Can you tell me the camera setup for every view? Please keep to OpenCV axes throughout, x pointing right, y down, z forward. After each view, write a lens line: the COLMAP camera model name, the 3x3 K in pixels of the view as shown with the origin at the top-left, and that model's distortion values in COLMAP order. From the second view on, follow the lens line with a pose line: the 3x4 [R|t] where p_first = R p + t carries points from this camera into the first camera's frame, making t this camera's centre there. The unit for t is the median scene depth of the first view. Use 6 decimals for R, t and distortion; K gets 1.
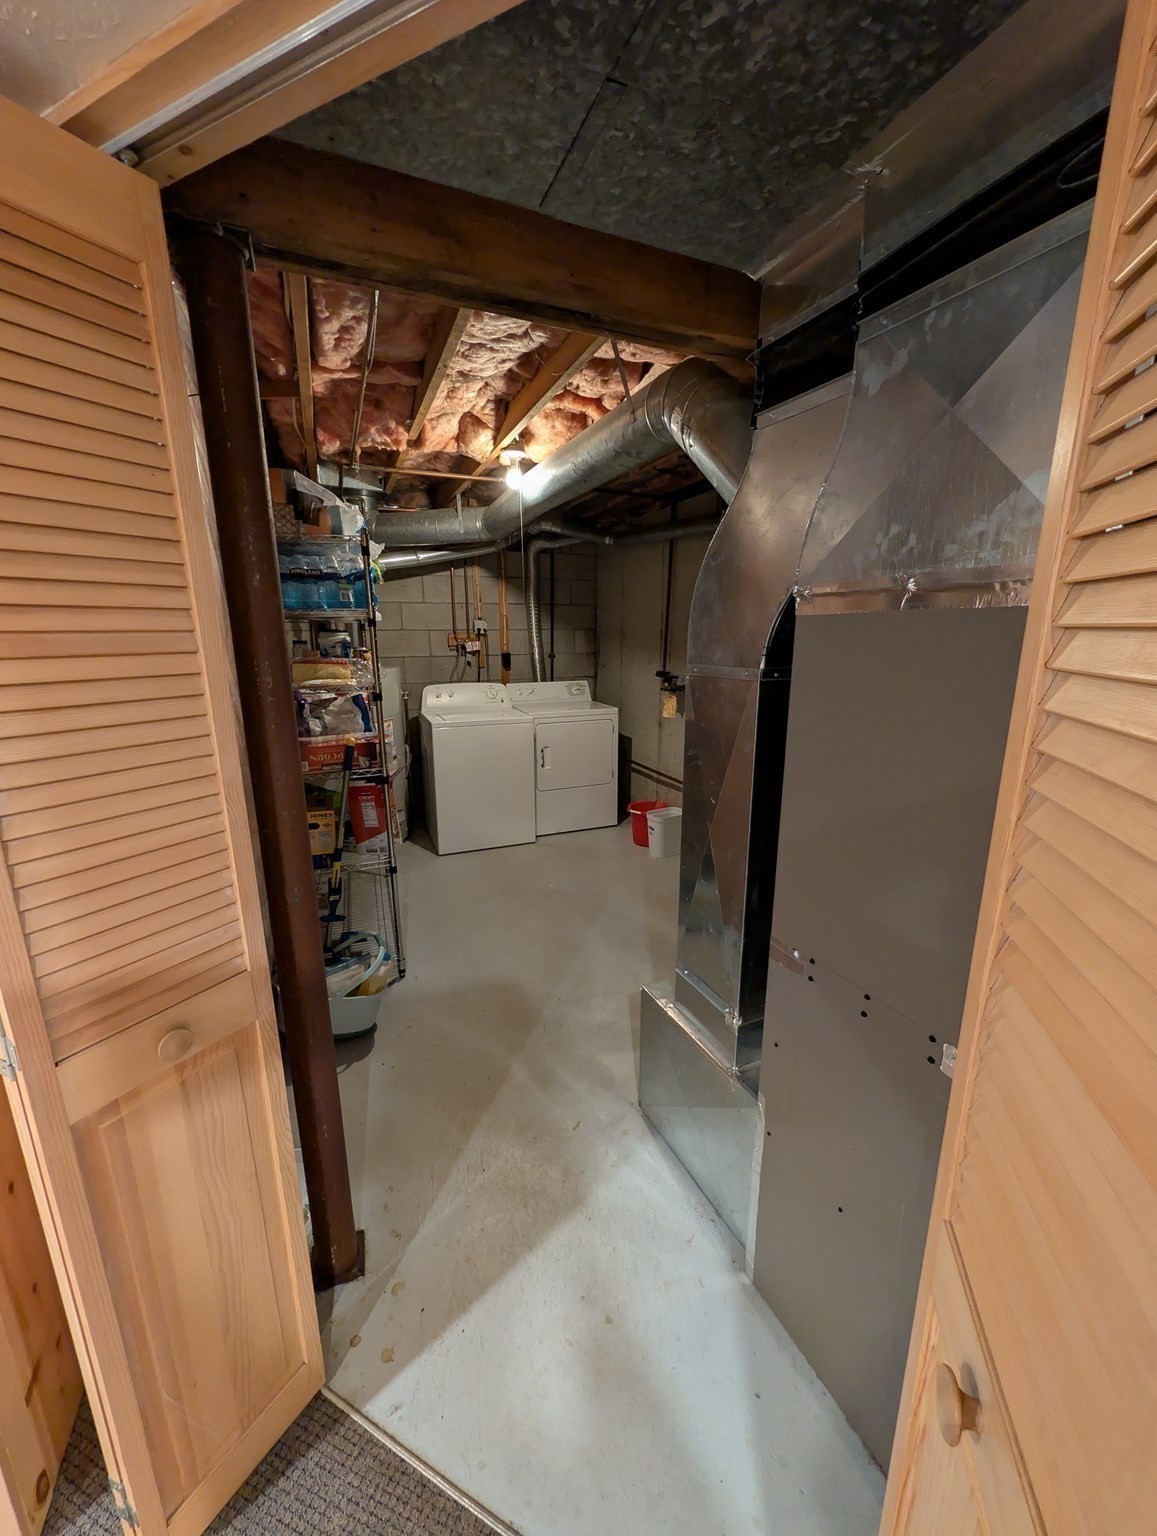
lens RADIAL K [[591.4, 0, 576.5], [0, 591.4, 771.5], [0, 0, 1]] dist [-0.001055, 0.000333]
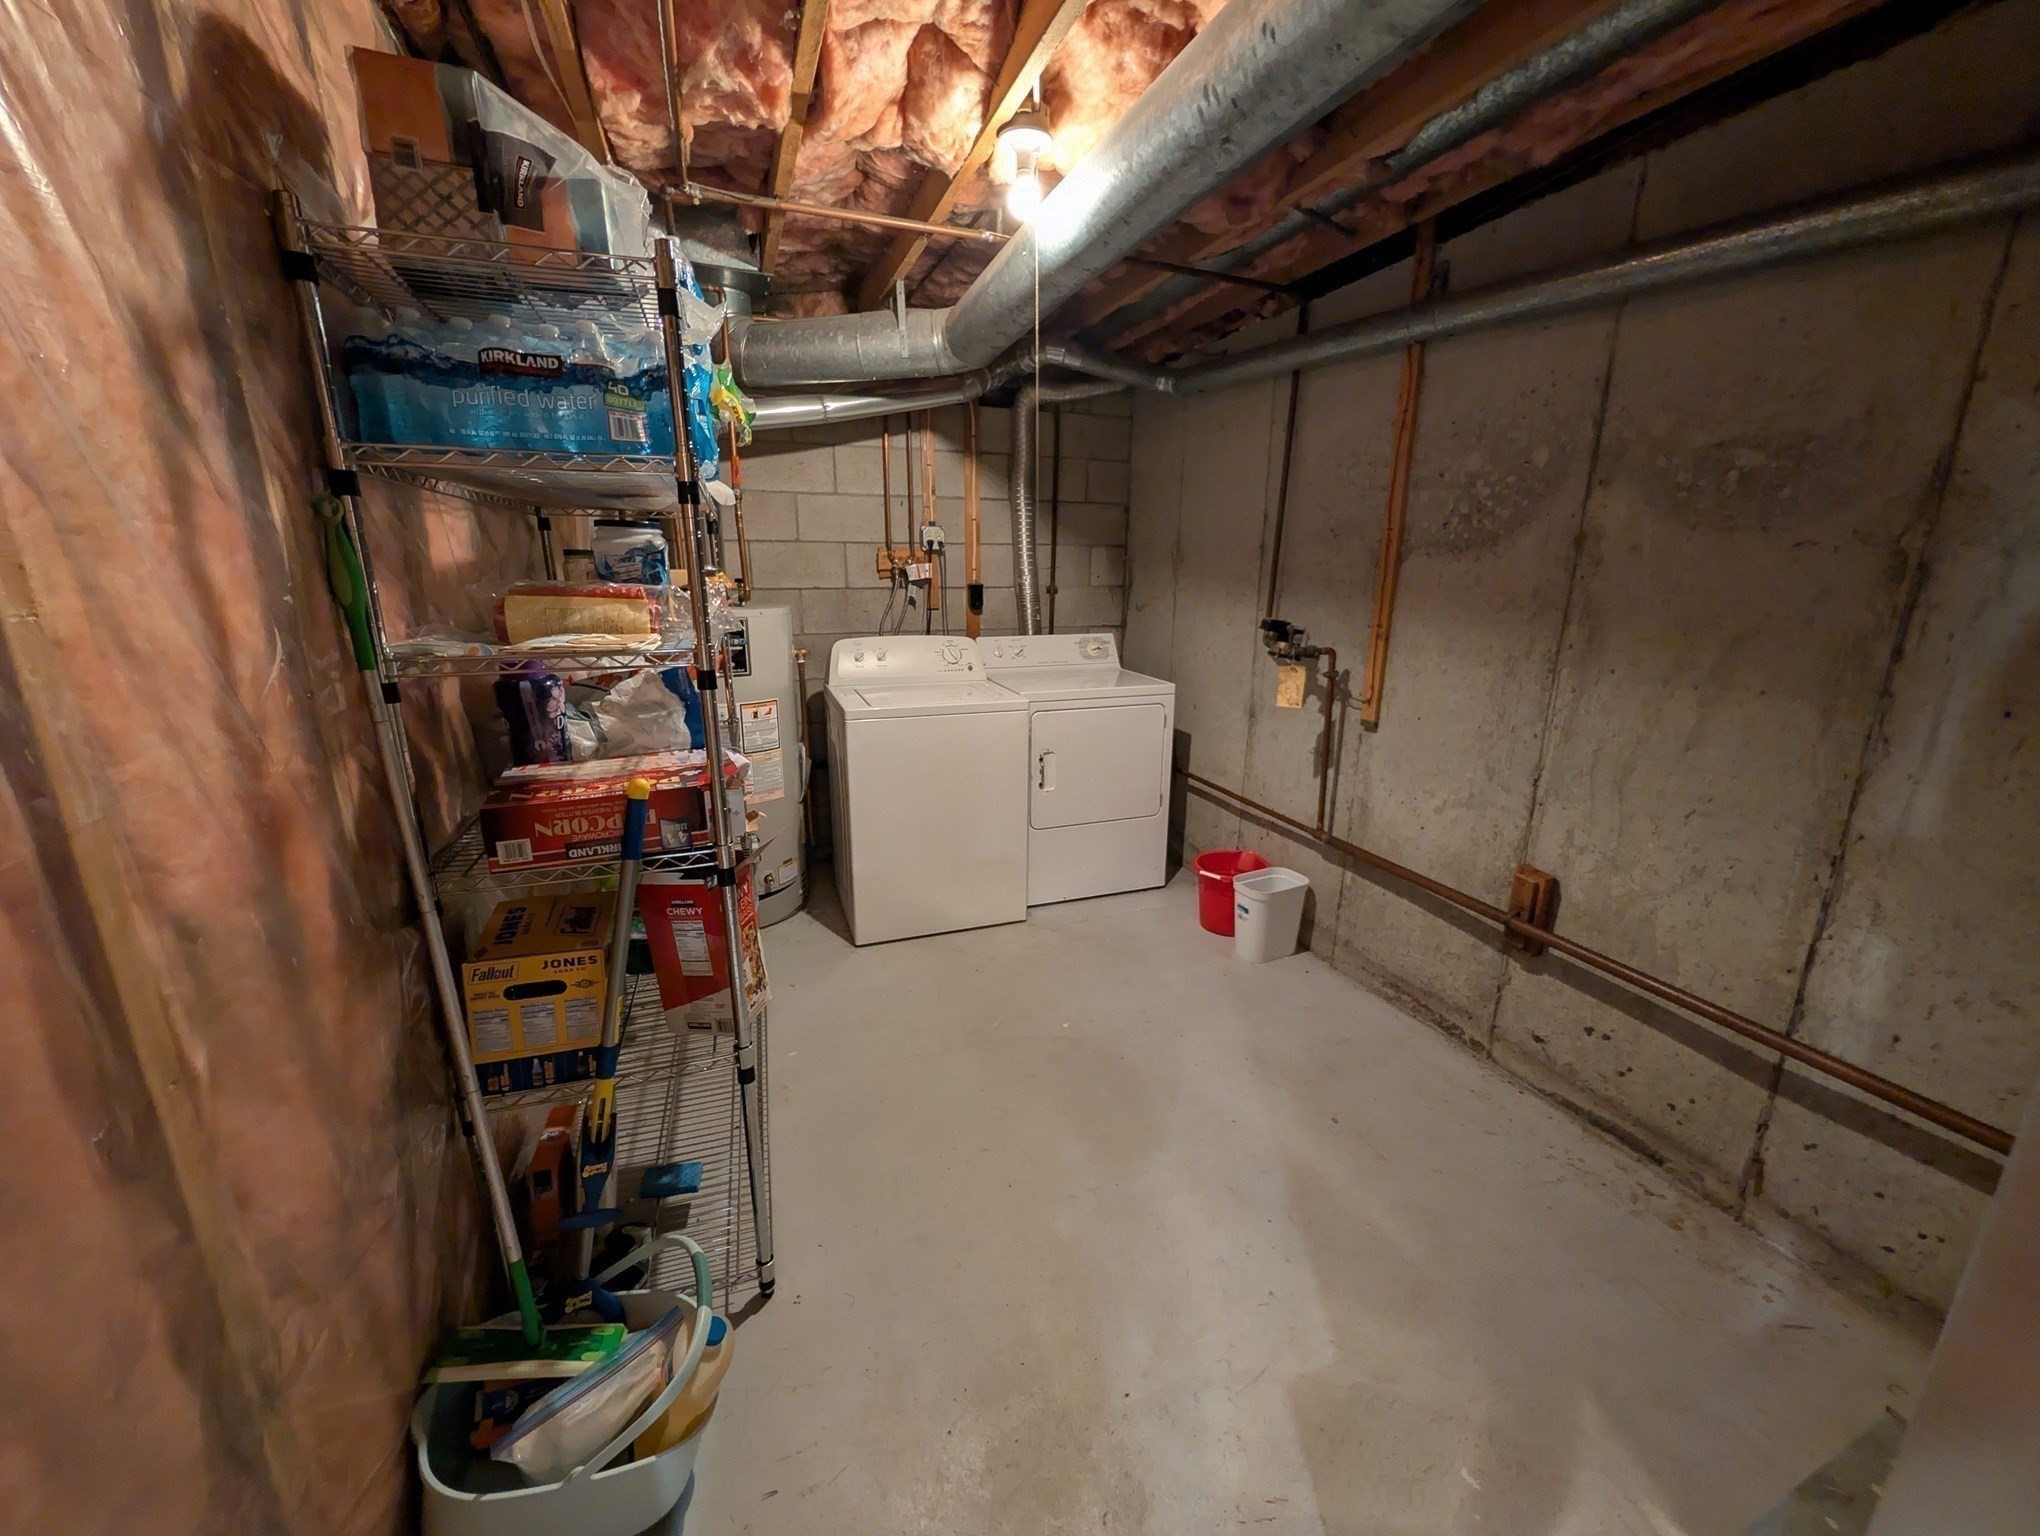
lens RADIAL K [[785.4, 0, 1021.9], [0, 785.4, 769.4], [0, 0, 1]] dist [-0.001055, 0.000333]
pose [[0.999447, 0.018366, -0.027713, -0.058003], [-0.017606, 0.999469, 0.027418, -0.047519], [0.028202, -0.026915, 0.999240, 0.265329]]
